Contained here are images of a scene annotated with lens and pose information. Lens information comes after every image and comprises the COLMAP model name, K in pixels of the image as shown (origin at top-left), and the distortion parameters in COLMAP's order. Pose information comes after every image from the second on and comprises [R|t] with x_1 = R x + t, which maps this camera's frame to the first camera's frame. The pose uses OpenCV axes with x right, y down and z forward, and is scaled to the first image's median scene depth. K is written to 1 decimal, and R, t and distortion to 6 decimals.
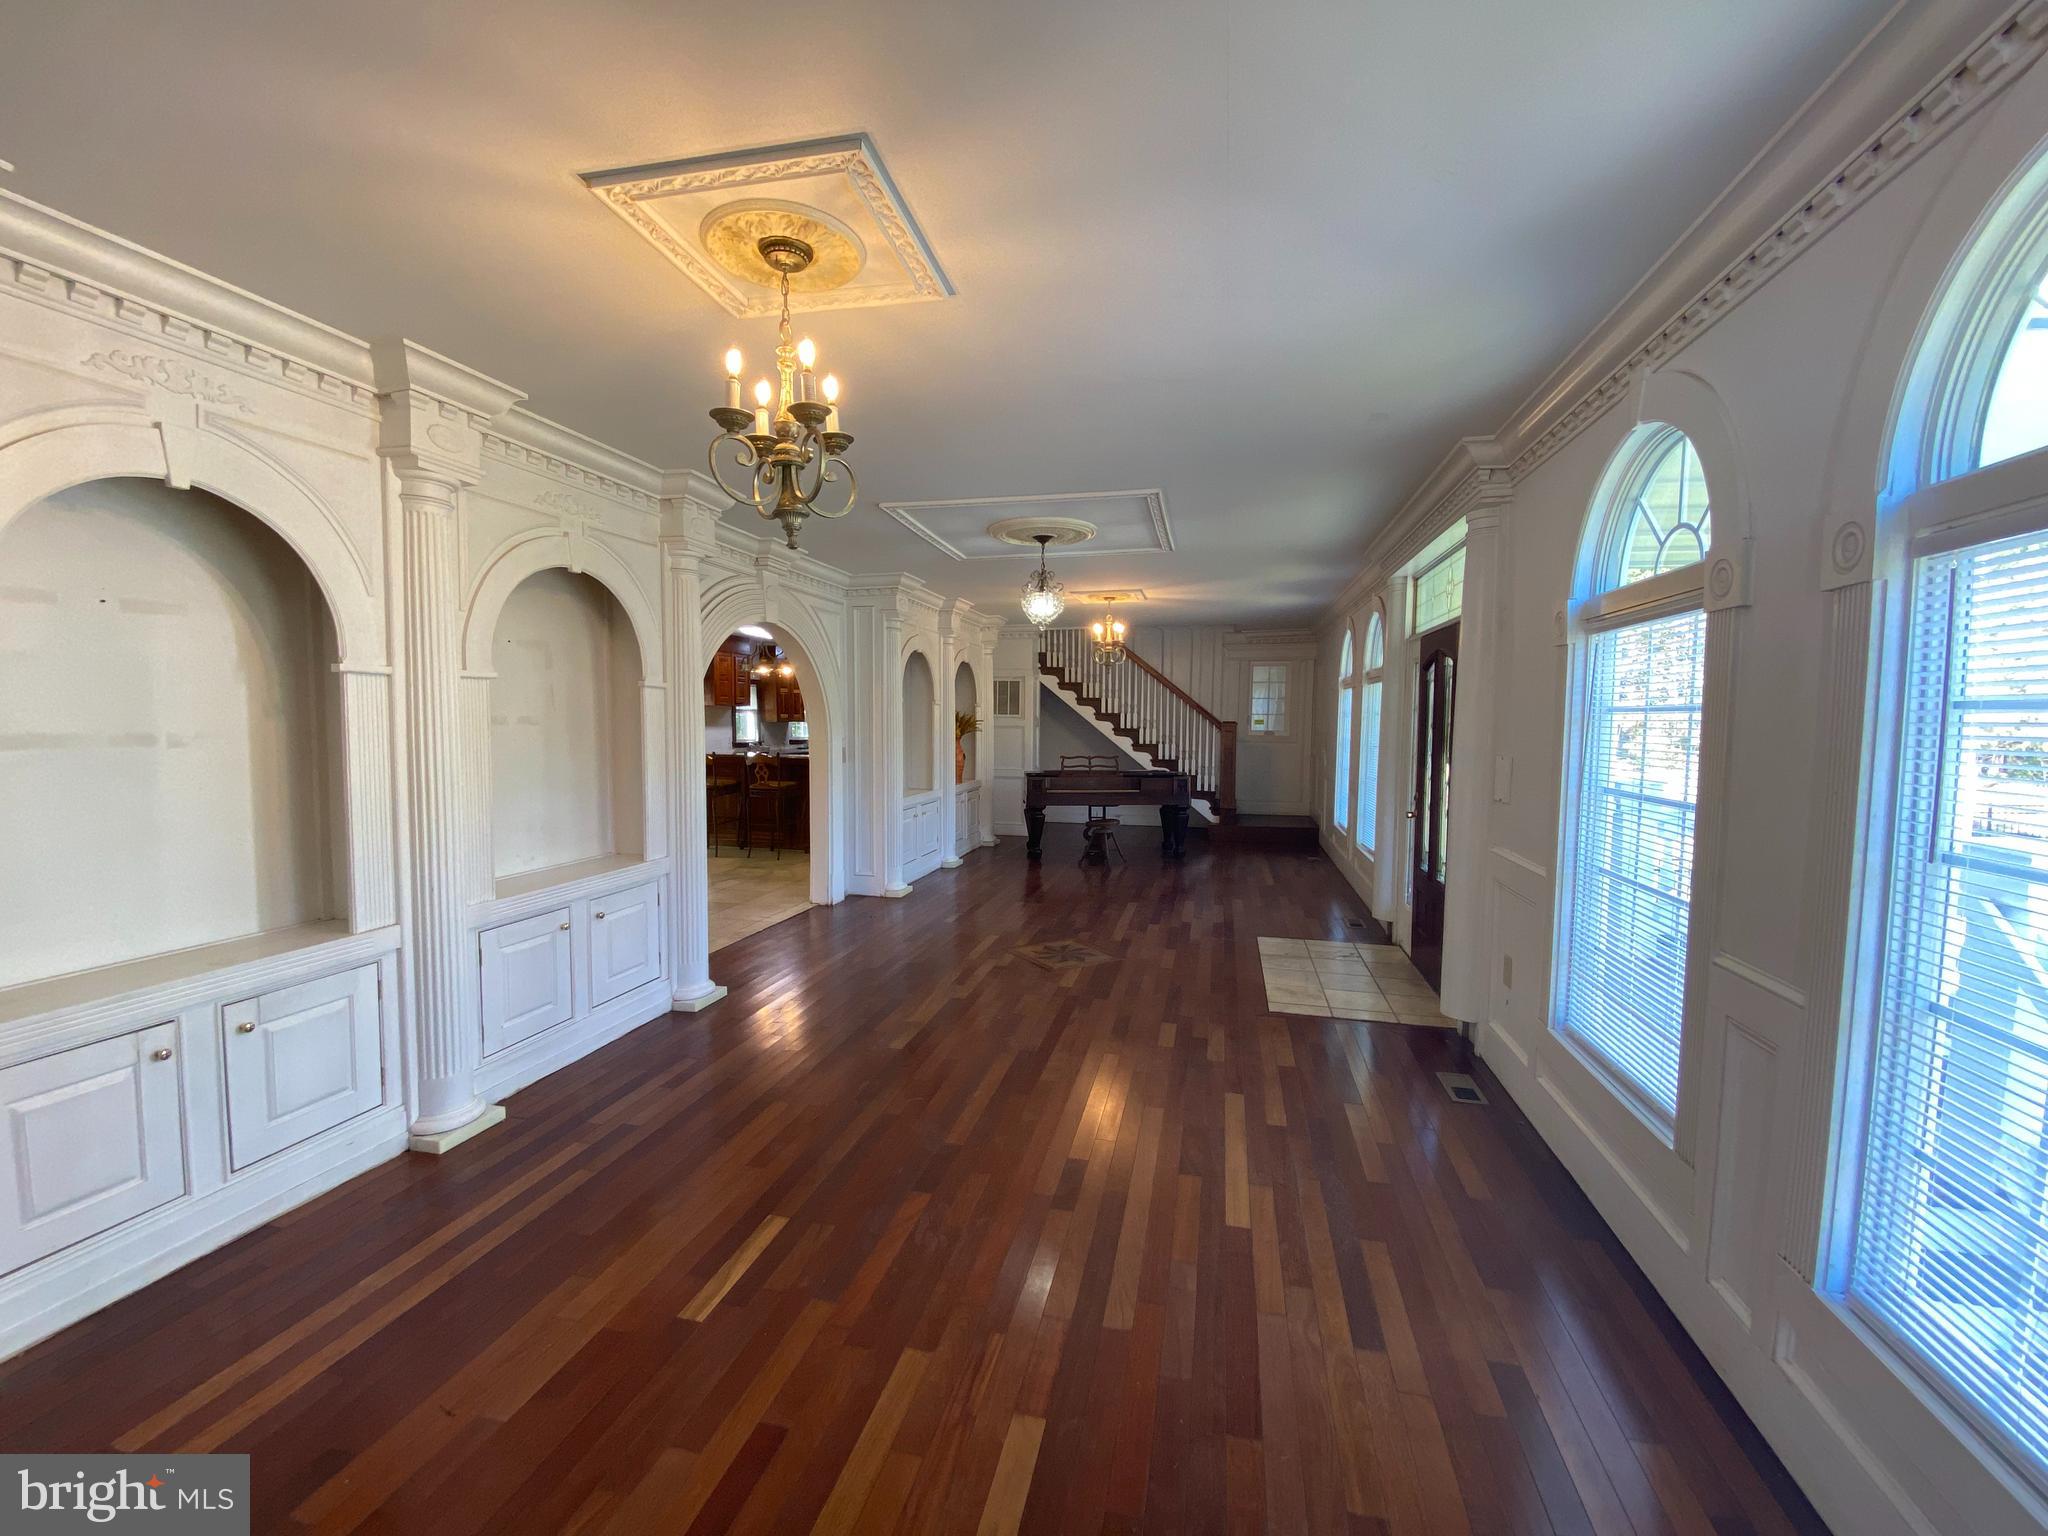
lens RADIAL K [[832.6, 0, 1025.3], [0, 832.6, 768.1], [0, 0, 1]] dist [0.033127, -0.023586]
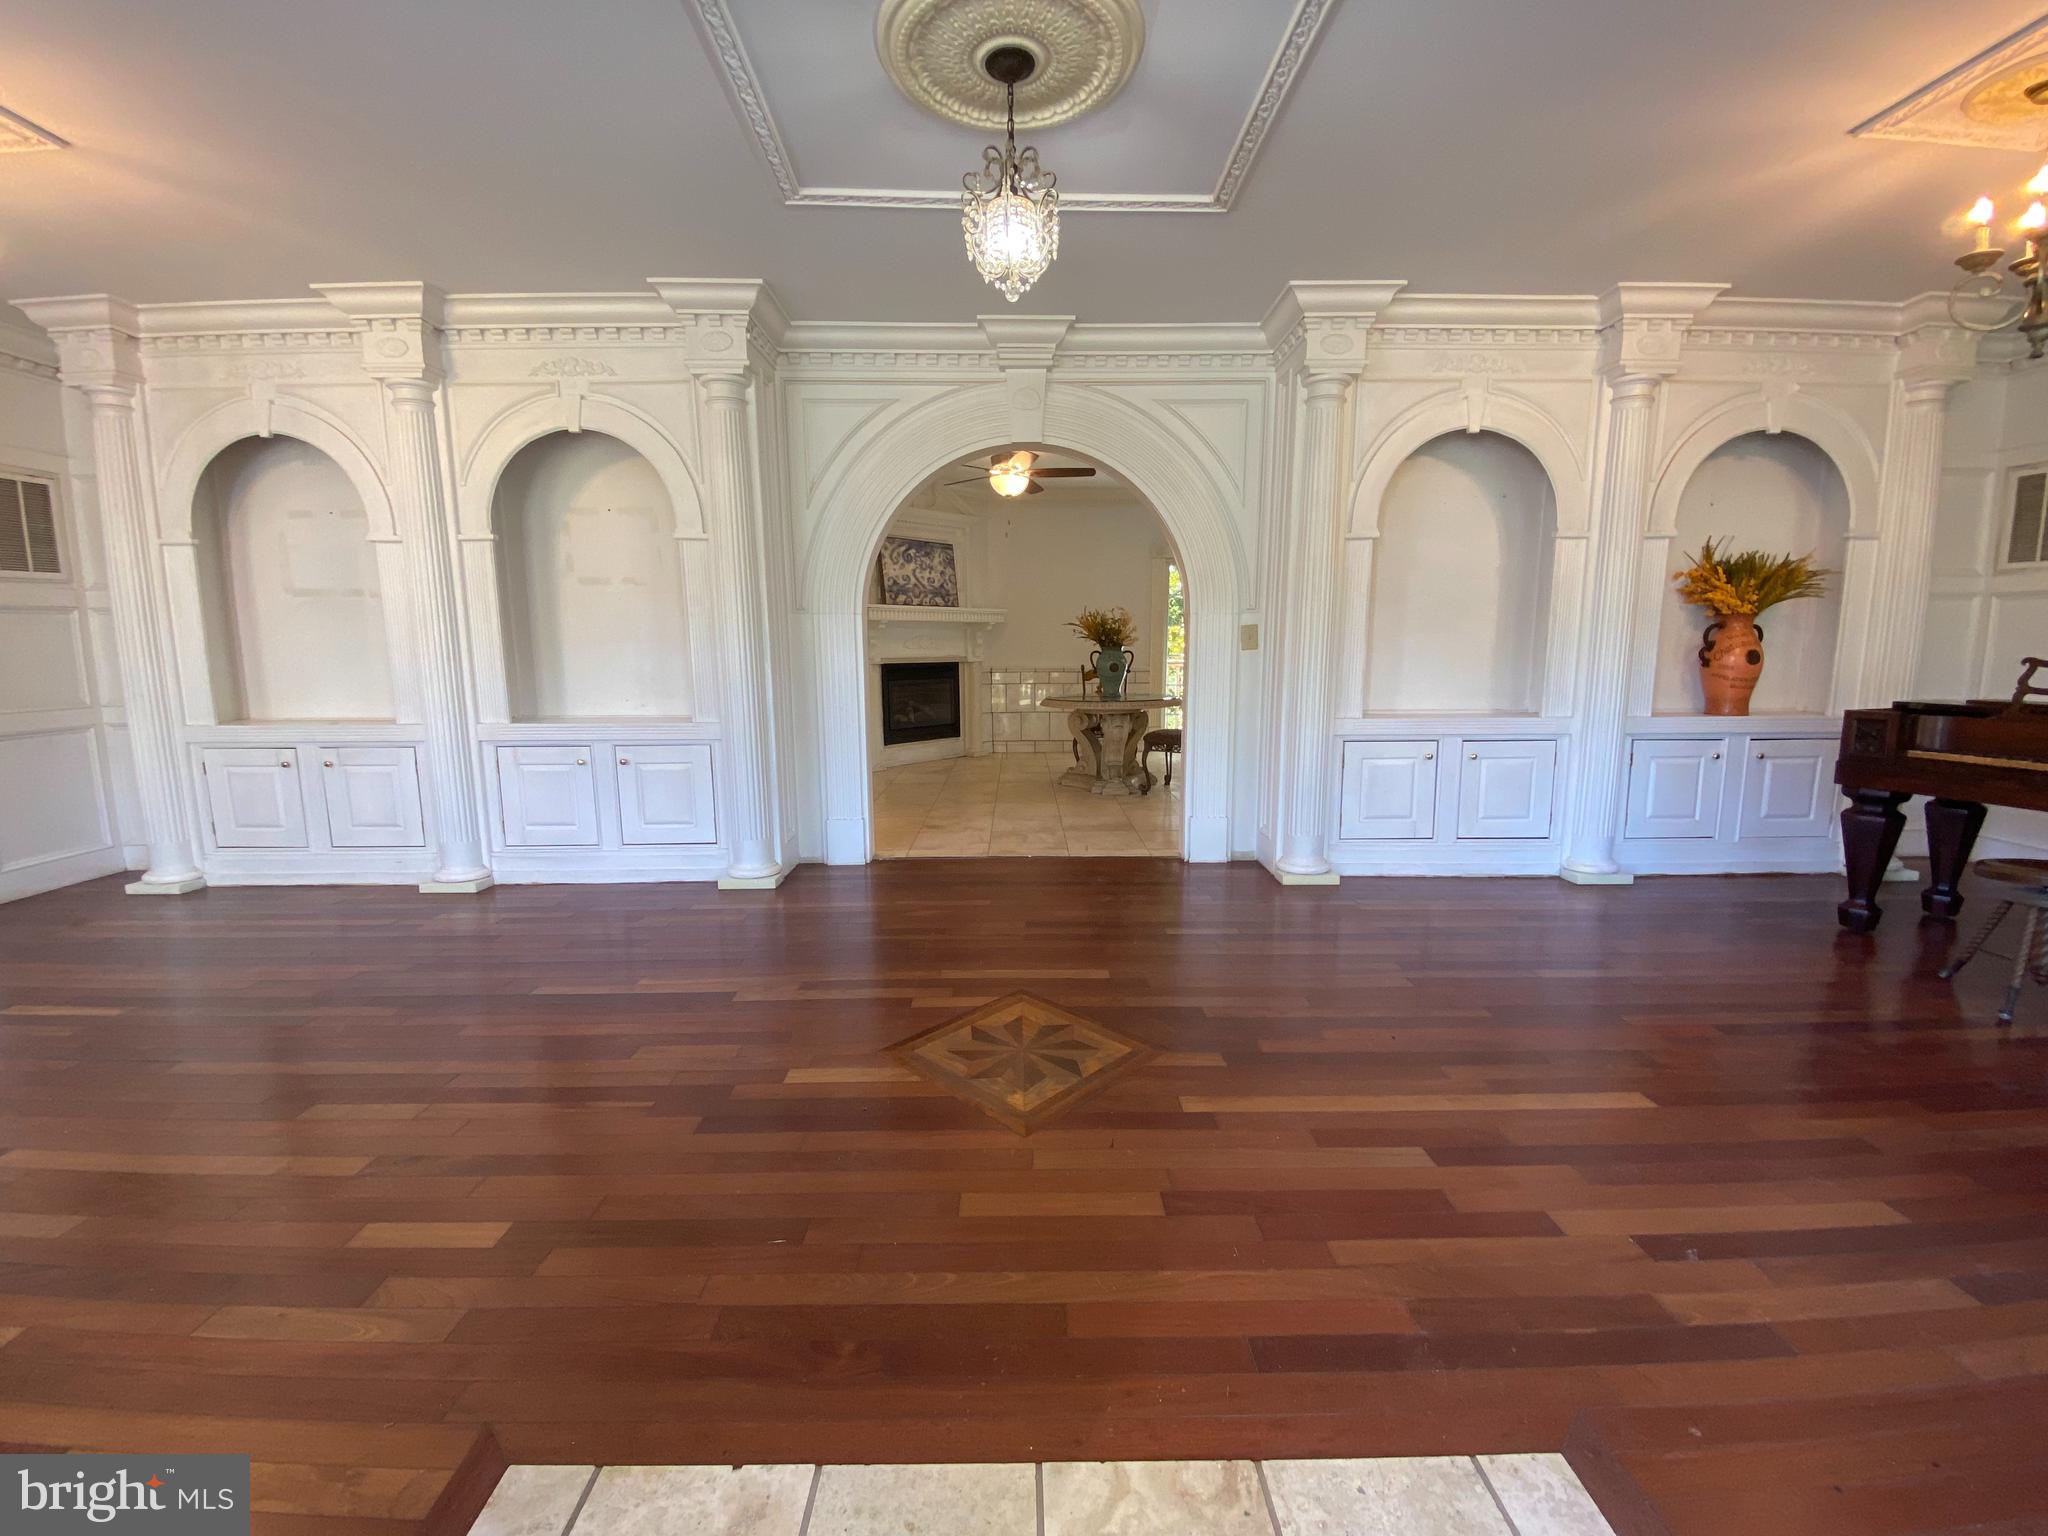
lens RADIAL K [[832.6, 0, 1025.3], [0, 832.6, 768.1], [0, 0, 1]] dist [0.033127, -0.023586]
pose [[0.233331, 0.131025, -0.963529, 0.679210], [-0.054276, 0.991090, 0.121630, 0.026483], [0.970881, 0.023917, 0.238364, 1.310000]]
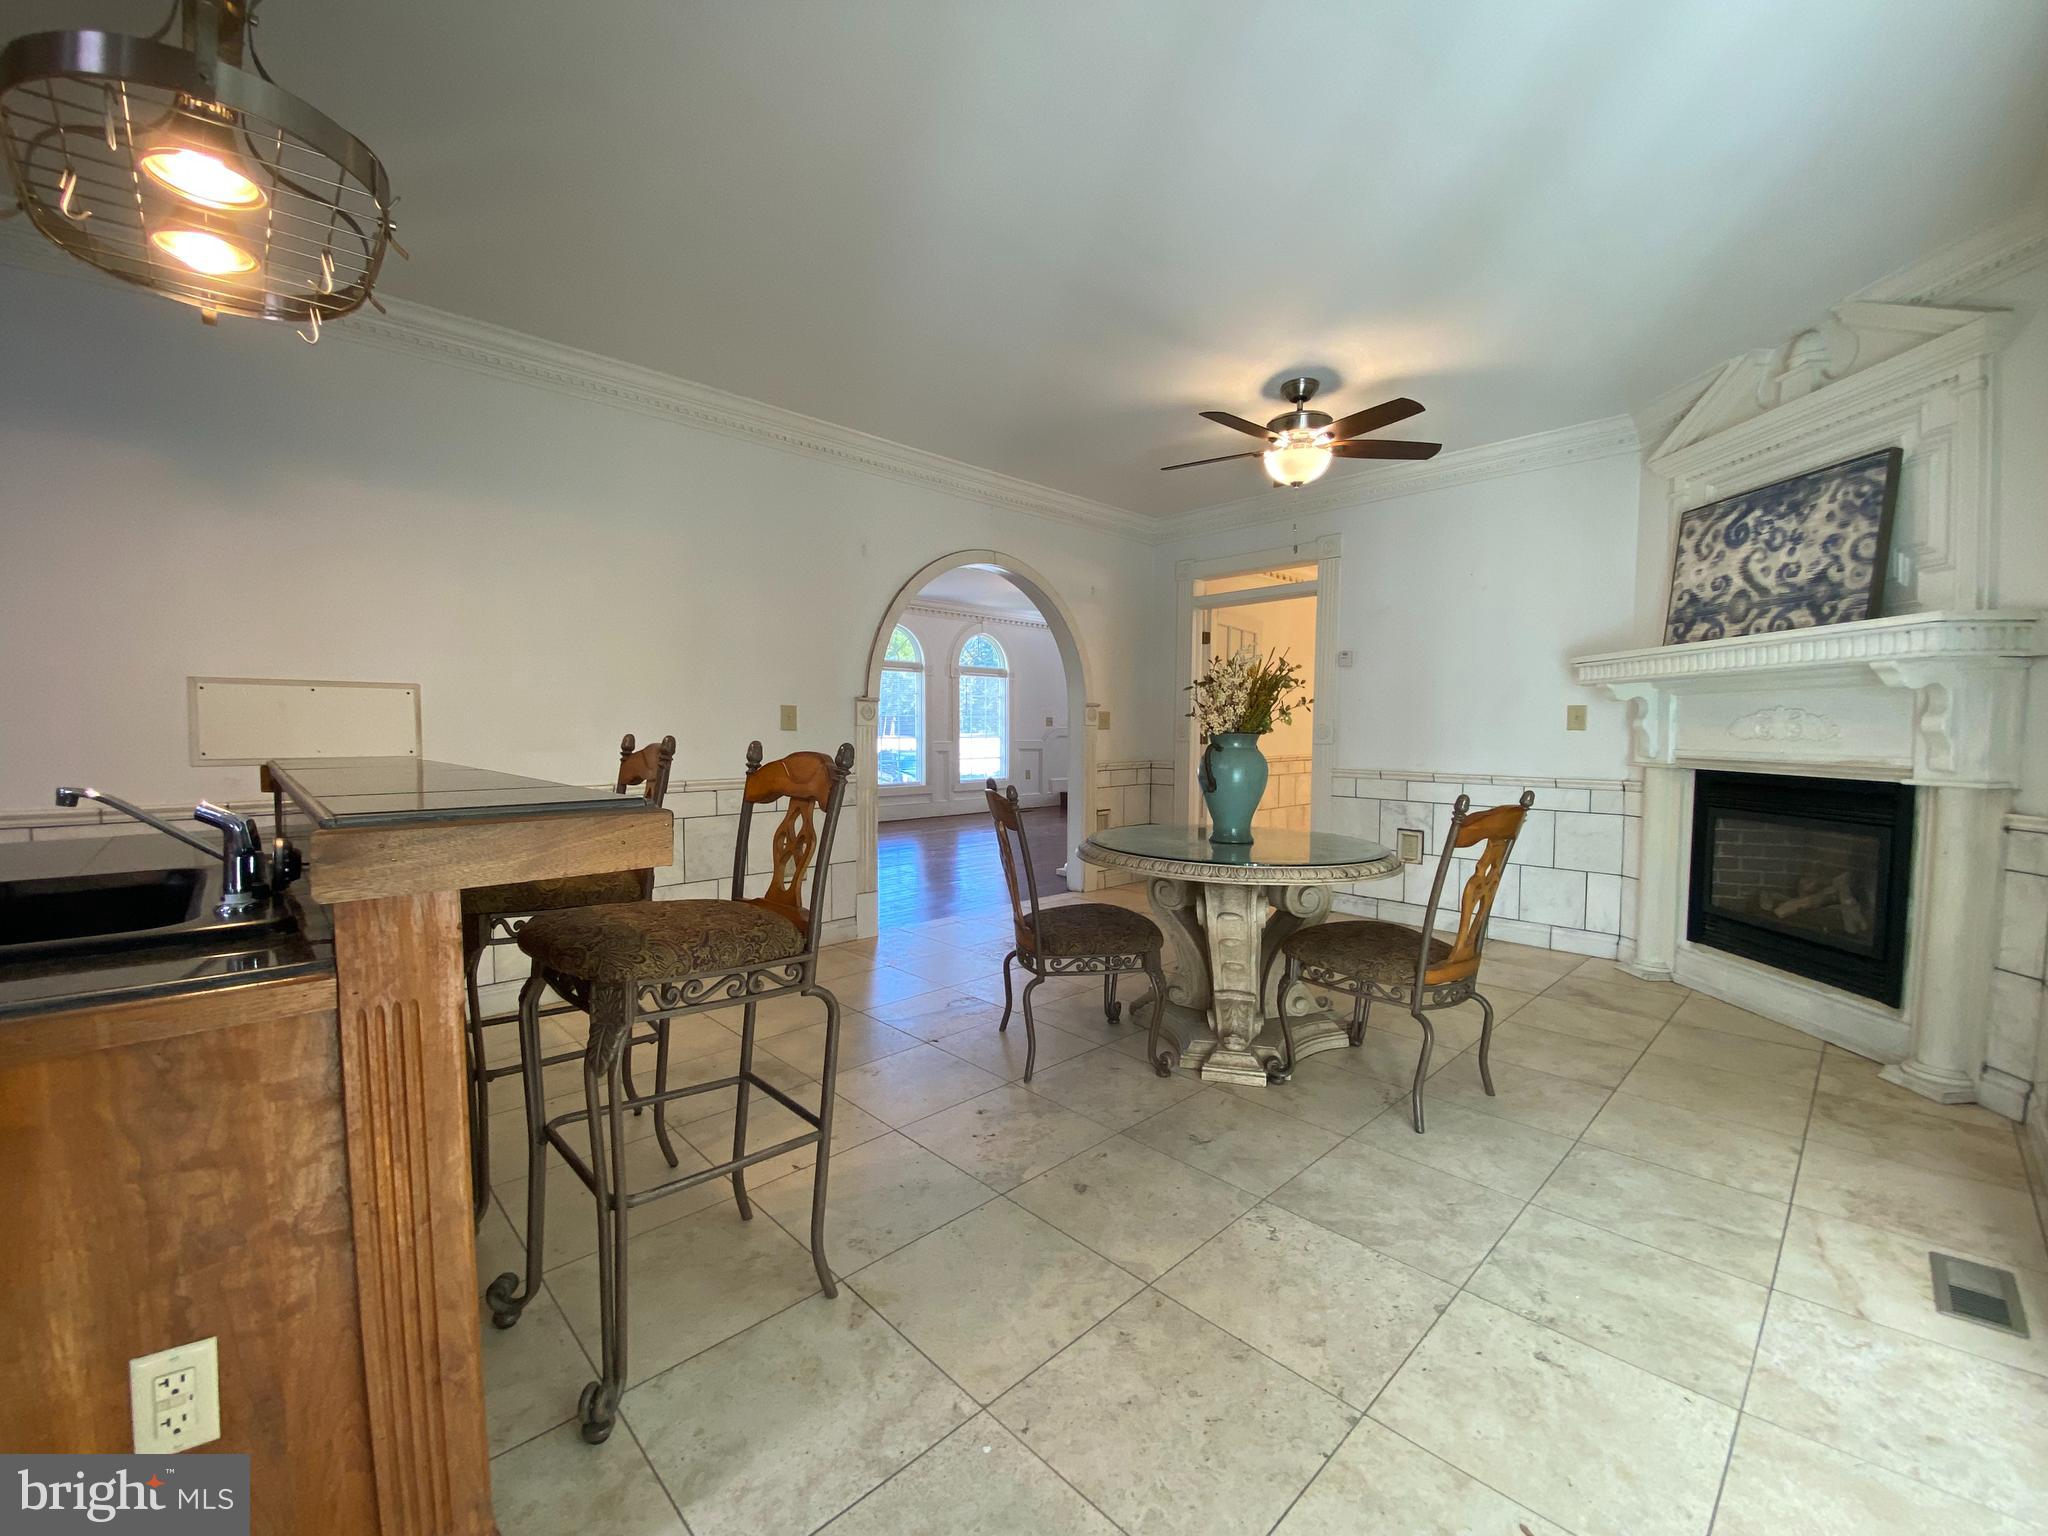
lens RADIAL K [[832.6, 0, 1025.3], [0, 832.6, 768.1], [0, 0, 1]] dist [0.033127, -0.023586]
pose [[-0.840989, -0.044067, 0.539255, -1.324970], [0.018173, 0.993815, 0.109553, -0.085506], [-0.540747, 0.101933, -0.834986, 2.746637]]
